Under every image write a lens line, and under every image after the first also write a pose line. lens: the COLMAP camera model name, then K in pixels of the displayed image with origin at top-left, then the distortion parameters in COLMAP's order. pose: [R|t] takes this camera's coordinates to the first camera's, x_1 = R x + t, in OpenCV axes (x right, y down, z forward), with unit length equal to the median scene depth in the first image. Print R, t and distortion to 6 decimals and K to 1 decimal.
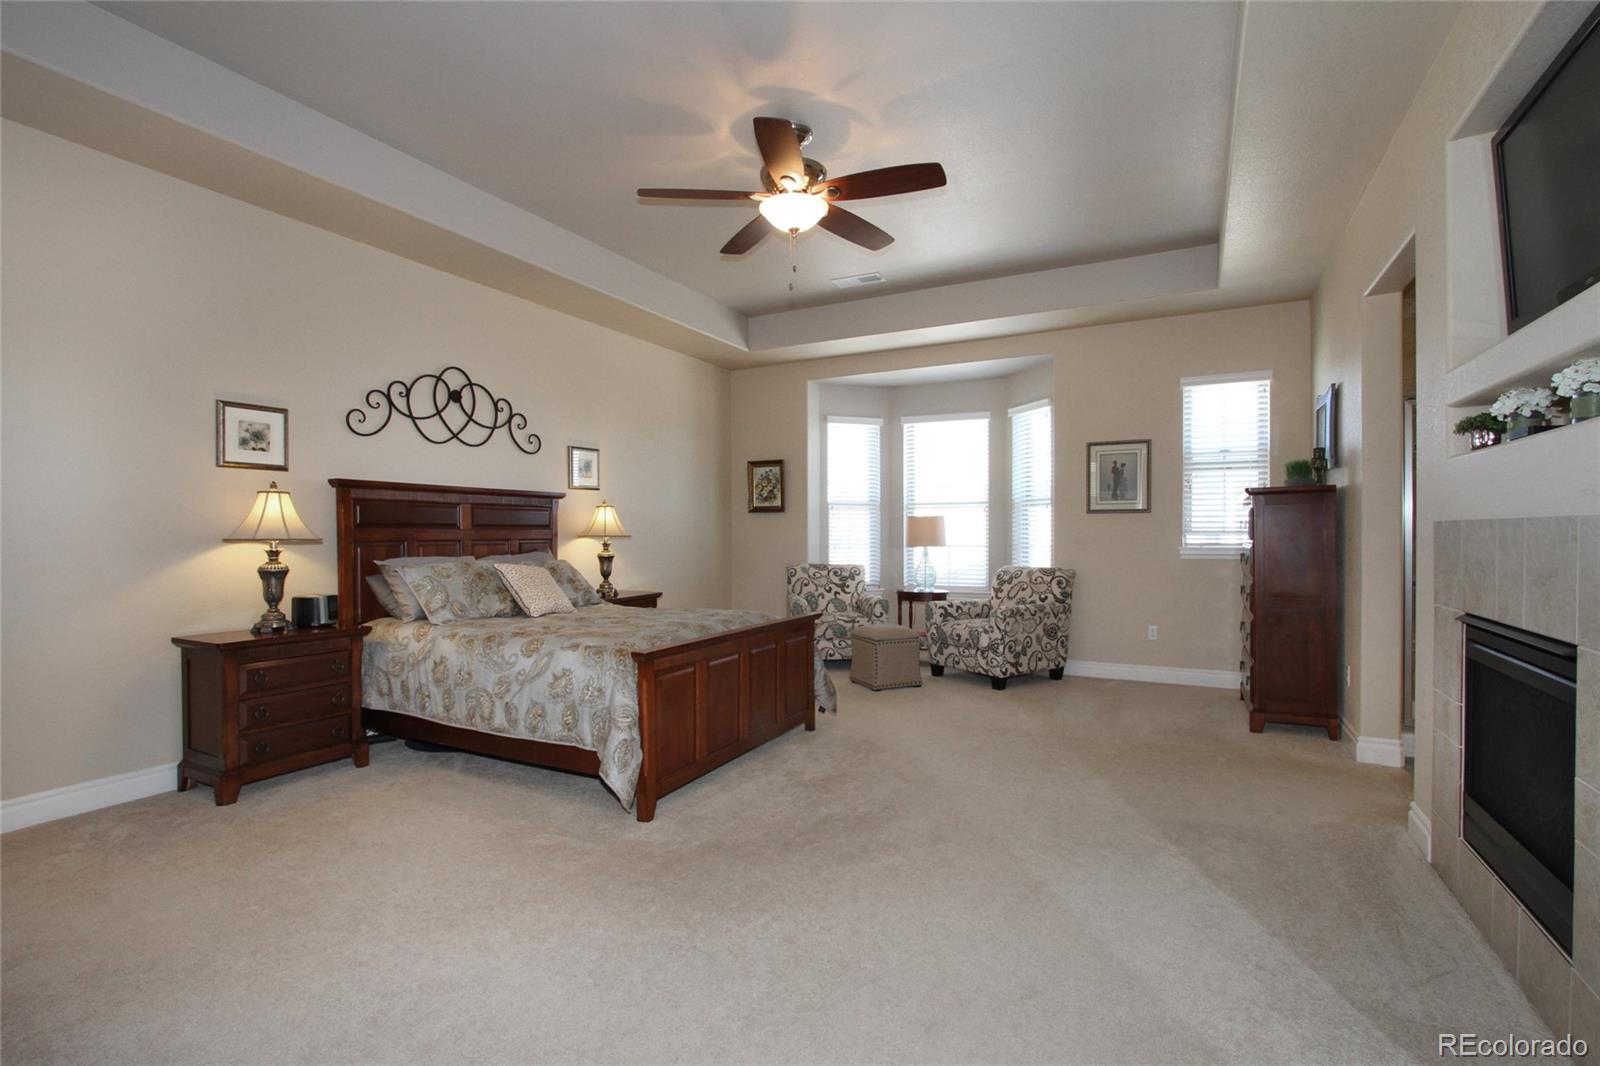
lens RADIAL K [[741.2, 0, 793.3], [0, 741.2, 535.9], [0, 0, 1]] dist [-0.017743, 0.001753]
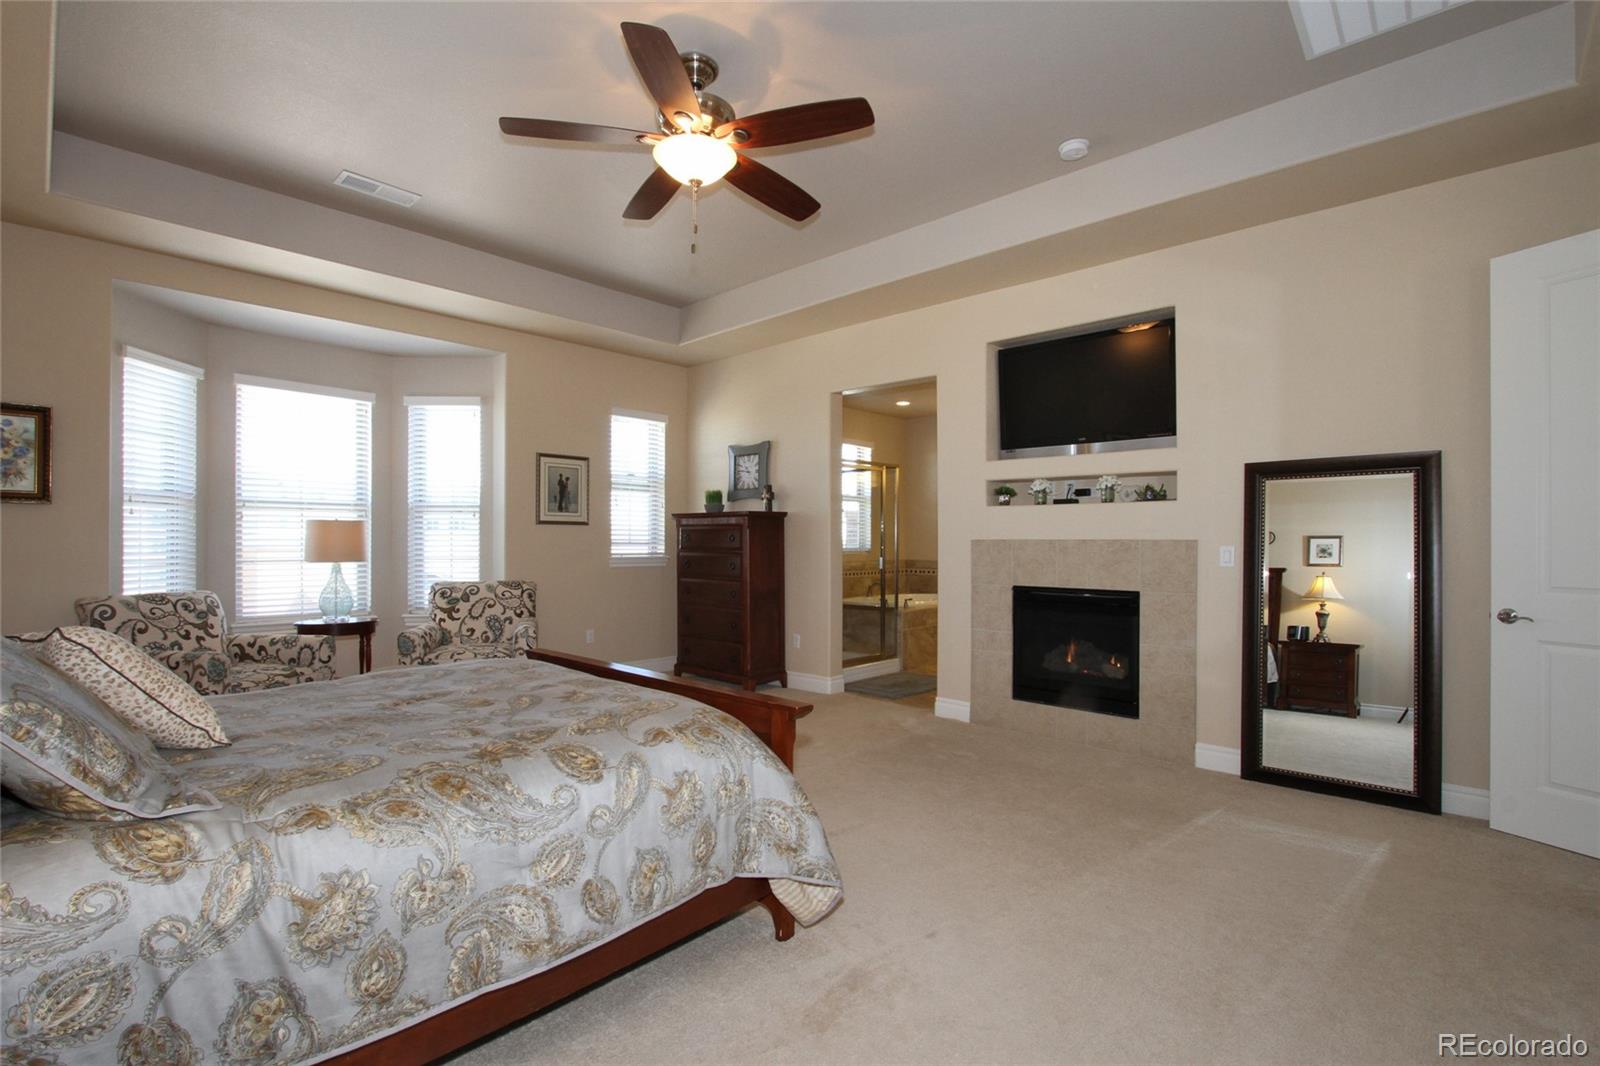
lens RADIAL K [[741.2, 0, 795.2], [0, 741.2, 536.5], [0, 0, 1]] dist [-0.017743, 0.001753]
pose [[0.263805, 0.012245, 0.964498, -0.488370], [-0.000151, 0.999920, -0.012653, -0.001488], [-0.964576, 0.003192, 0.263786, 0.427471]]
